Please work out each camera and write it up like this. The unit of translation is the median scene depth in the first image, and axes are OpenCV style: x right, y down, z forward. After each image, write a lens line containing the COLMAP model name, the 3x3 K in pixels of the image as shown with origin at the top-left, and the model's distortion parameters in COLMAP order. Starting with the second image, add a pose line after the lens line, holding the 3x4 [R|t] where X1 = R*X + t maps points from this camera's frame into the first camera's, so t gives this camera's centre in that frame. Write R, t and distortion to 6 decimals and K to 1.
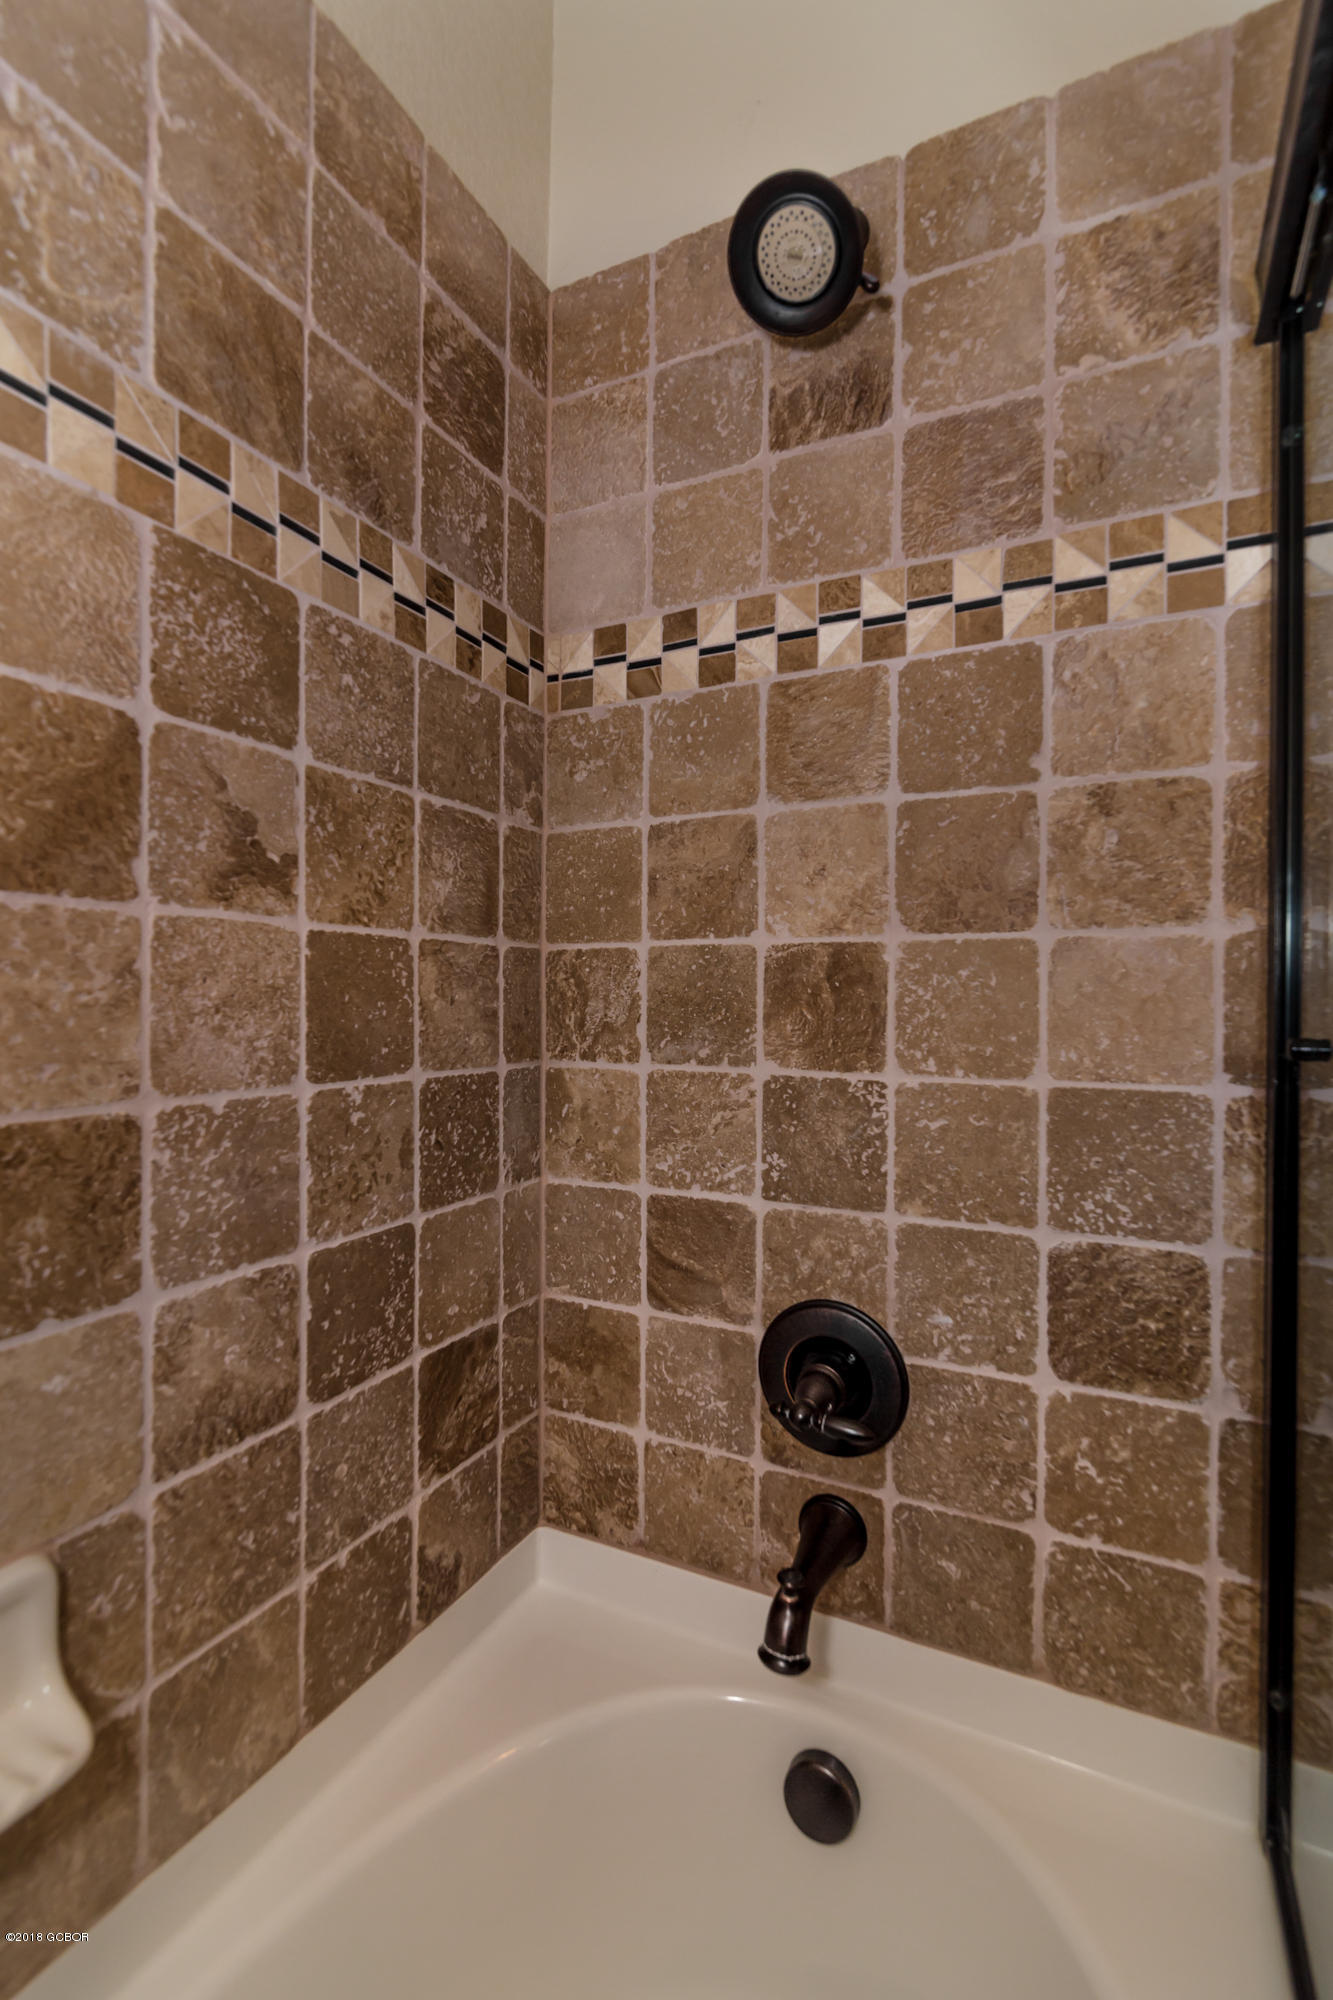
lens RADIAL K [[957.9, 0, 686.4], [0, 957.9, 1009.2], [0, 0, 1]] dist [-0.001948, -0.001148]
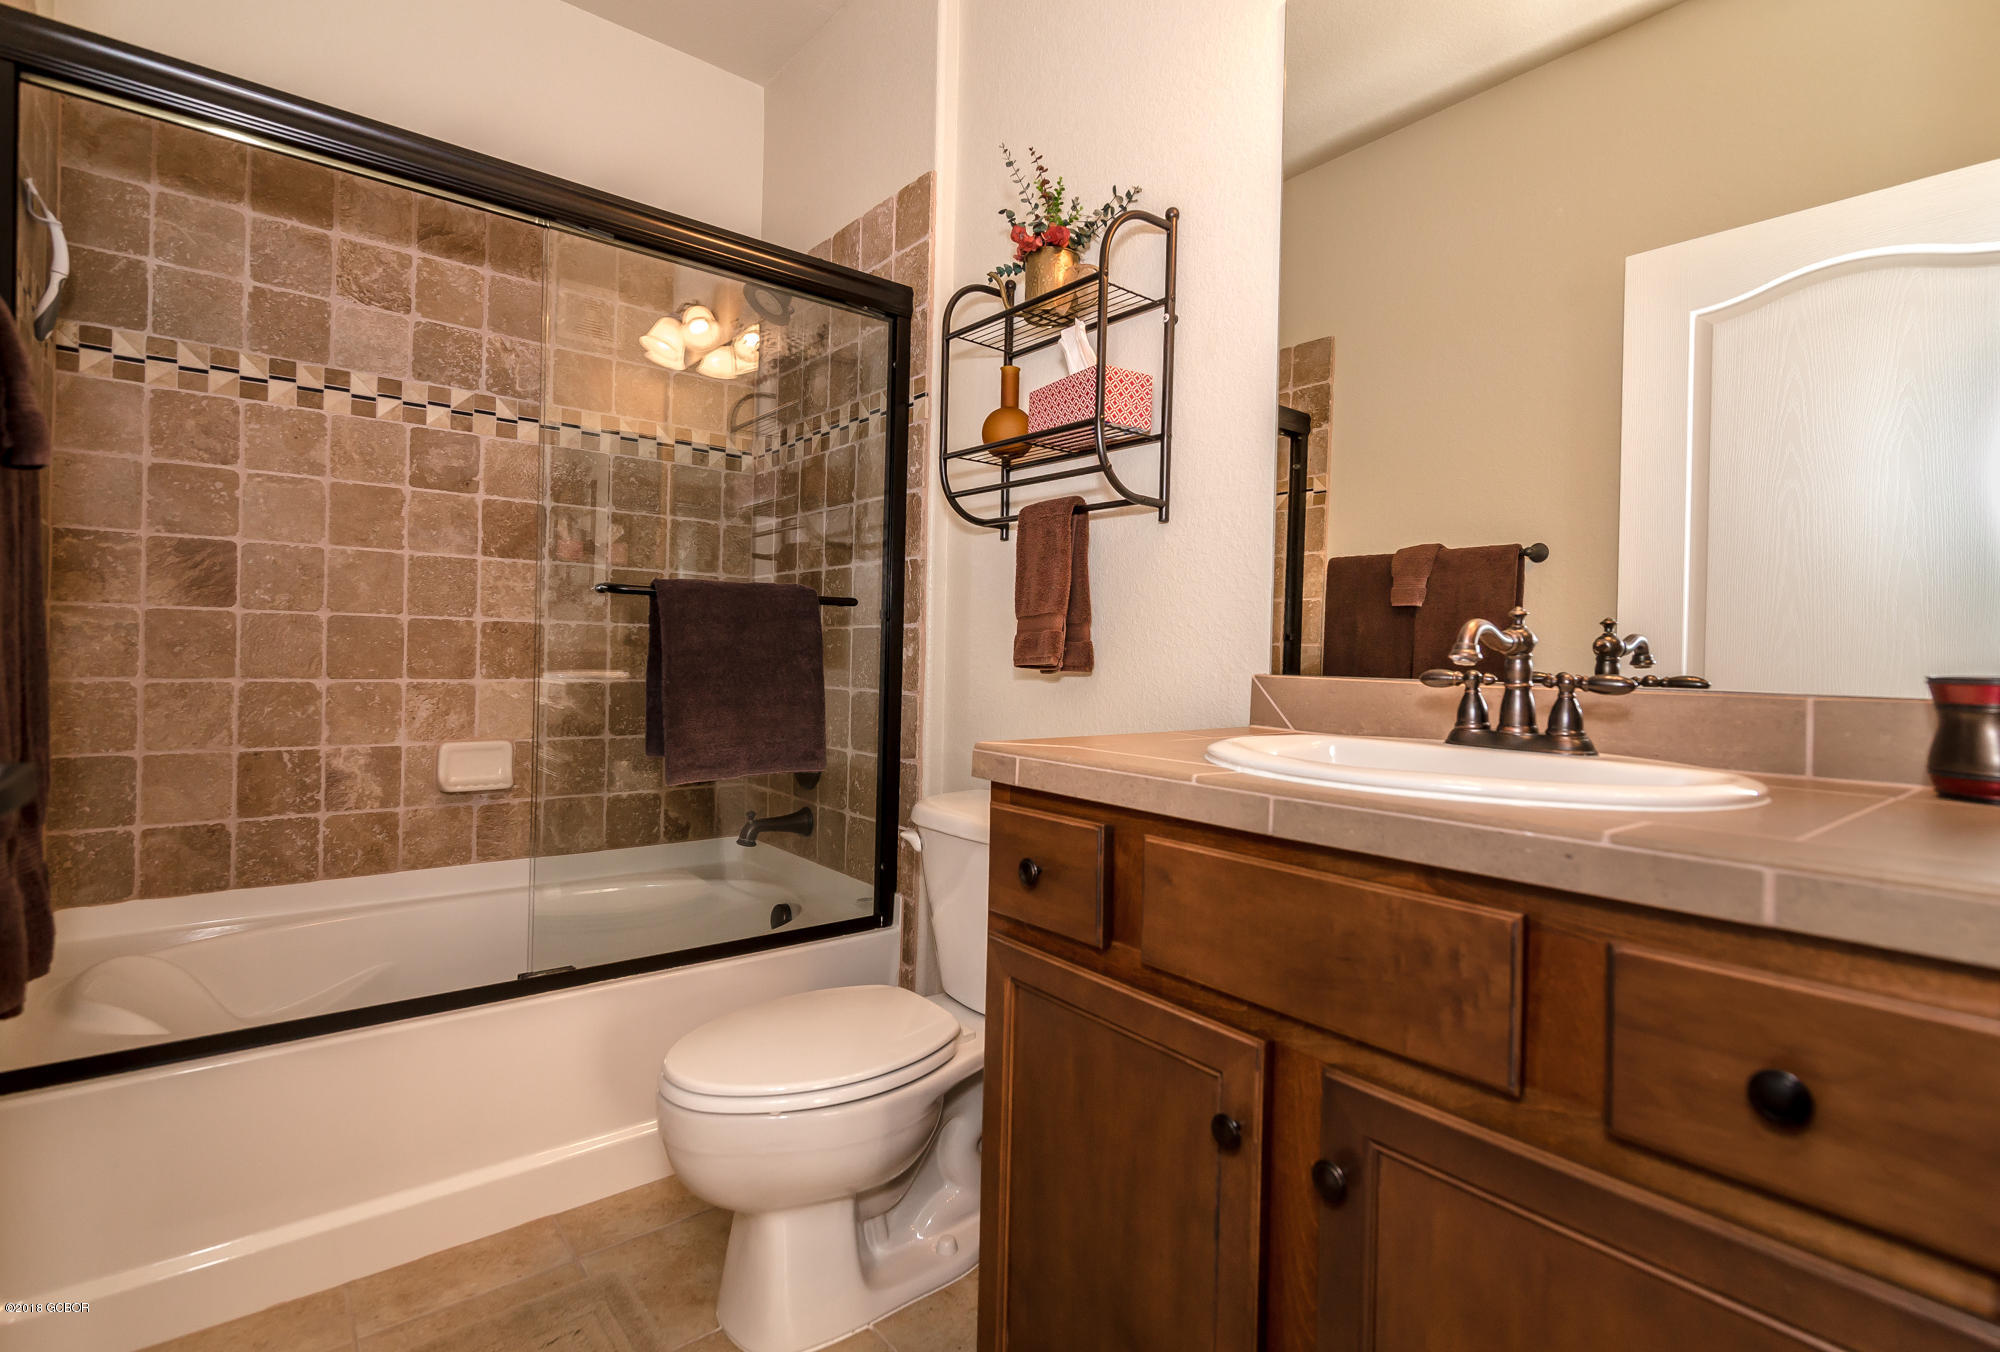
lens RADIAL K [[957.9, 0, 992.3], [0, 957.9, 663.0], [0, 0, 1]] dist [-0.001948, -0.001148]
pose [[0.907065, 0.019574, -0.420536, 1.823948], [-0.021360, 0.999772, 0.000464, 0.170419], [0.420449, 0.008562, 0.907276, -1.110099]]
